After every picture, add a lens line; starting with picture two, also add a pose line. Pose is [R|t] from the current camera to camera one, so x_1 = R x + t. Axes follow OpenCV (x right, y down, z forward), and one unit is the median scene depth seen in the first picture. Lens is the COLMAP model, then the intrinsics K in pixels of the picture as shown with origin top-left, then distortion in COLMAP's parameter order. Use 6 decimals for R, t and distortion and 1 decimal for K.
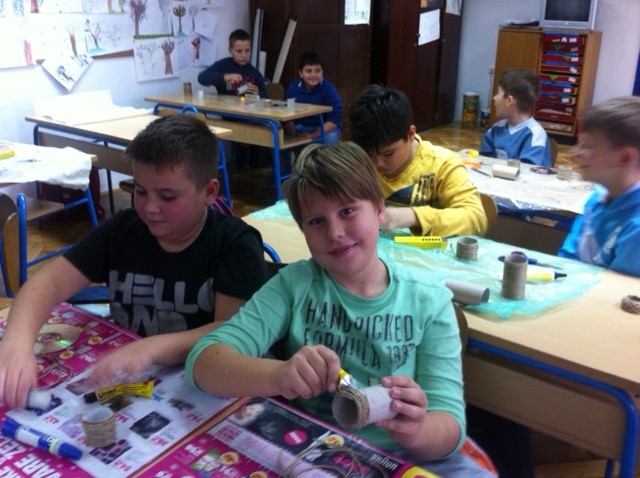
lens RADIAL K [[650.2, 0, 320.0], [0, 650.2, 239.0], [0, 0, 1]] dist [-0.019466, -0.022040]
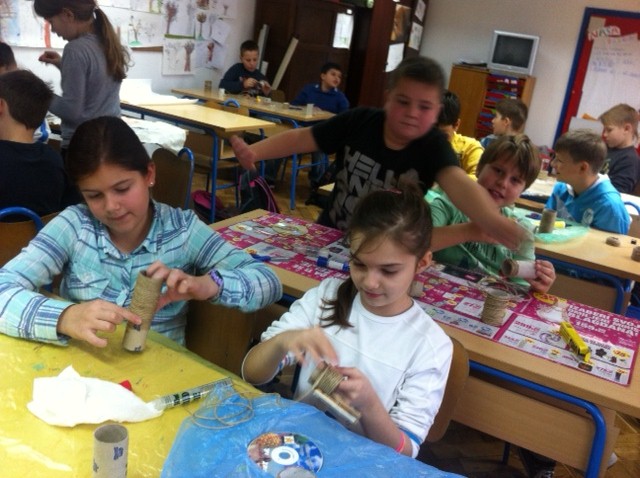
lens RADIAL K [[652.8, 0, 320.0], [0, 652.8, 239.0], [0, 0, 1]] dist [0.018298, 0.008082]
pose [[0.983748, 0.076986, 0.162211, -0.165991], [-0.072471, 0.996805, -0.033579, 0.061824], [-0.164278, 0.021277, 0.986185, -0.168482]]
